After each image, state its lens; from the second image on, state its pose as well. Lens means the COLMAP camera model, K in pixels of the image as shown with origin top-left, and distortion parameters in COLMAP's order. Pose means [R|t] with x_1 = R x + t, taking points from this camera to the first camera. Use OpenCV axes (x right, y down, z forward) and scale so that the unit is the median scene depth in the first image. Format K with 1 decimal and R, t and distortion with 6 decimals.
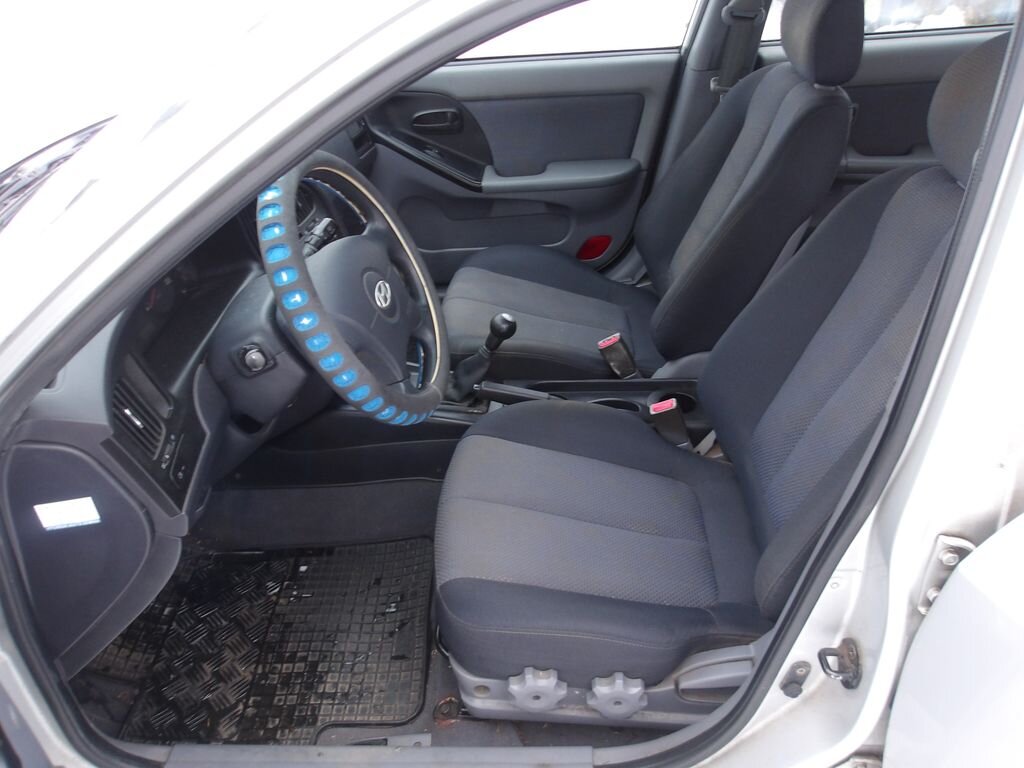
lens RADIAL K [[867.0, 0, 509.0], [0, 867.0, 386.3], [0, 0, 1]] dist [-0.006745, 0.018219]
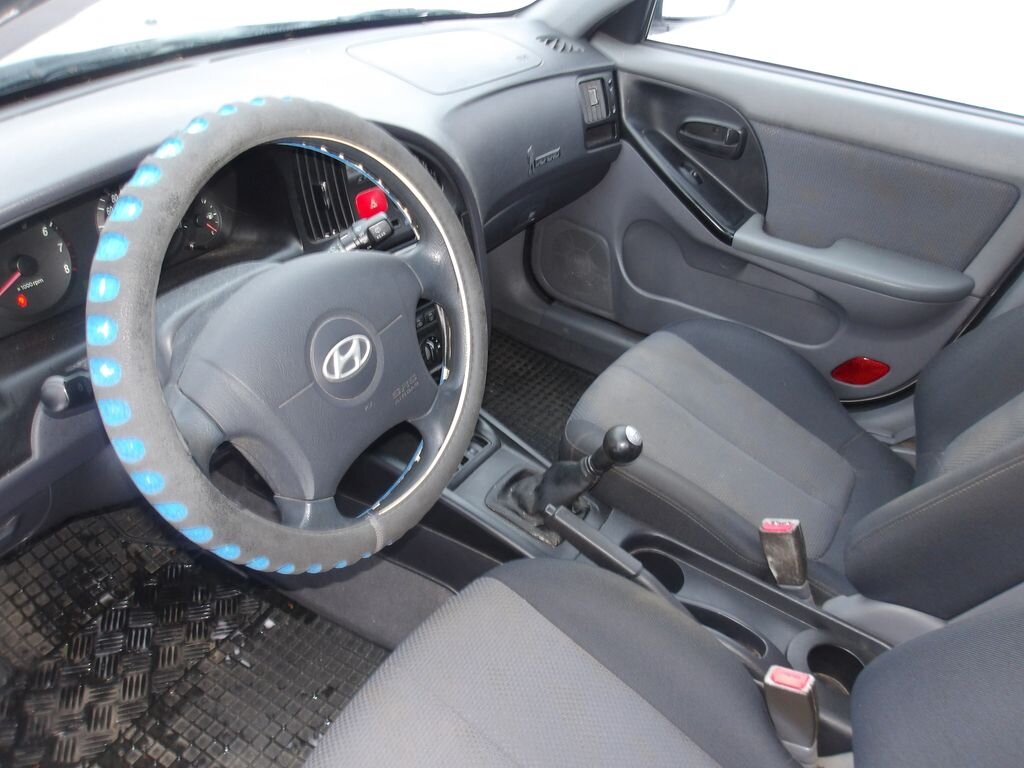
lens RADIAL K [[867.0, 0, 504.1], [0, 867.0, 384.0], [0, 0, 1]] dist [-0.006745, 0.018219]
pose [[0.859364, 0.385232, -0.336289, 0.121669], [-0.380785, 0.921021, 0.081995, -0.131754], [0.341316, 0.057590, 0.938183, 0.325407]]
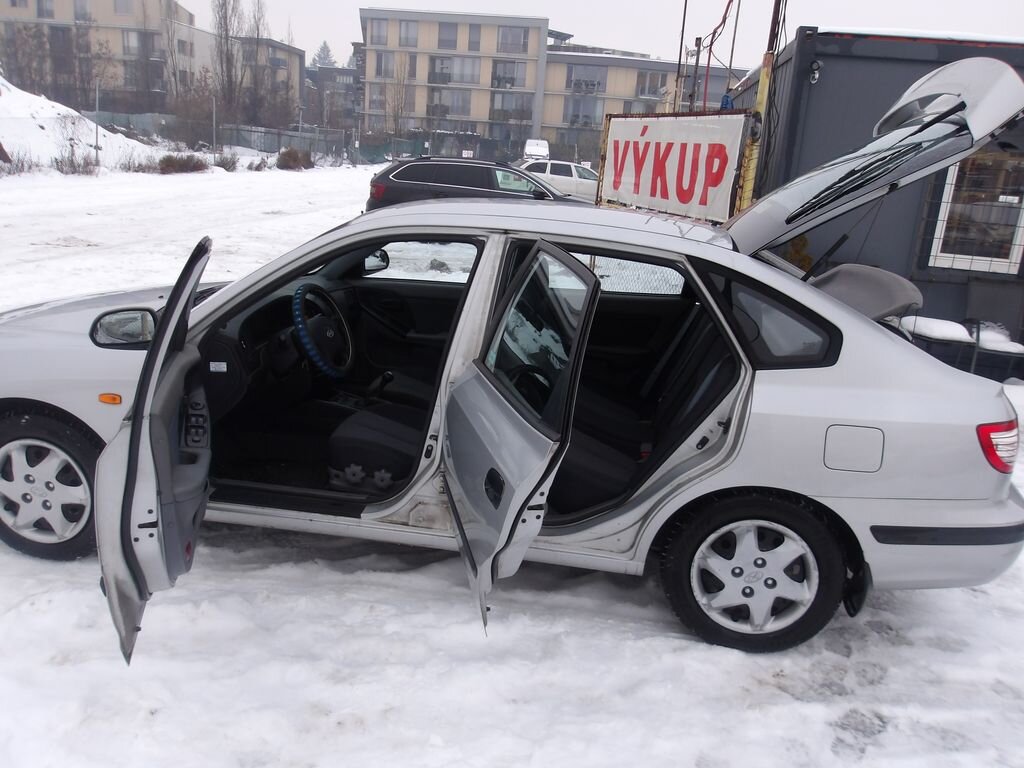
lens RADIAL K [[867.0, 0, 508.3], [0, 867.0, 385.8], [0, 0, 1]] dist [-0.006745, 0.018219]
pose [[0.987781, 0.136774, -0.074711, 0.492200], [-0.152942, 0.942863, -0.296003, 0.596687], [0.029957, 0.303812, 0.952261, -1.224831]]
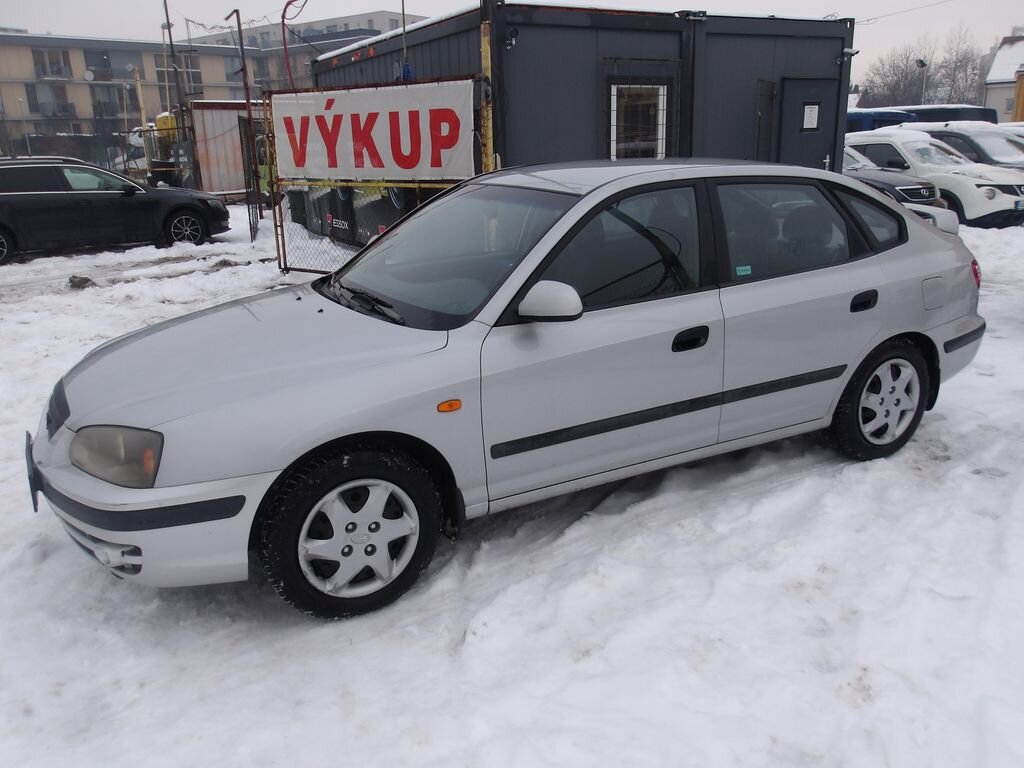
lens RADIAL K [[867.0, 0, 510.7], [0, 867.0, 392.1], [0, 0, 1]] dist [-0.006745, 0.018219]
pose [[0.855148, -0.127626, 0.502427, -1.258352], [0.272481, 0.935190, -0.226217, 0.603153], [-0.440993, 0.330351, 0.834502, -0.992145]]
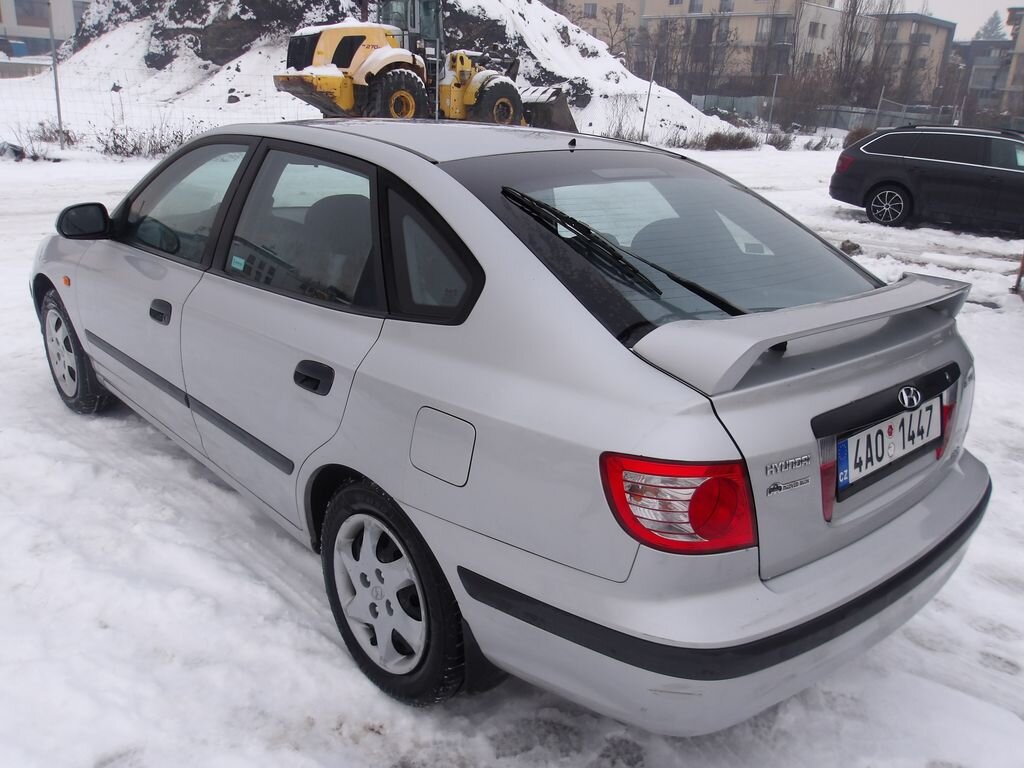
lens RADIAL K [[867.0, 0, 504.9], [0, 867.0, 391.3], [0, 0, 1]] dist [-0.006745, 0.018219]
pose [[0.691232, 0.308477, -0.653483, 1.836349], [-0.458043, 0.886474, -0.066042, 0.082005], [0.558923, 0.344974, 0.754054, -0.408301]]
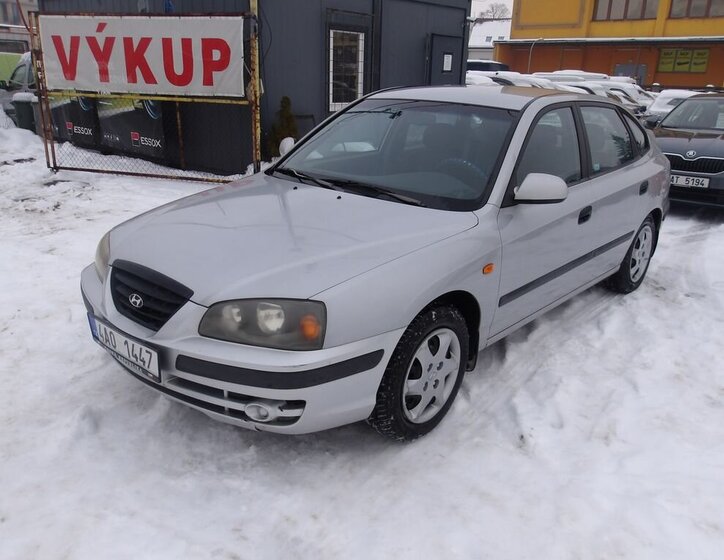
lens RADIAL K [[631.1, 0, 361.2], [0, 631.1, 291.4], [0, 0, 1]] dist [0.002248, -0.001419]
pose [[0.628575, -0.198995, 0.751861, -1.969707], [0.375767, 0.924099, -0.069569, 0.246918], [-0.680950, 0.326254, 0.655641, -0.316127]]
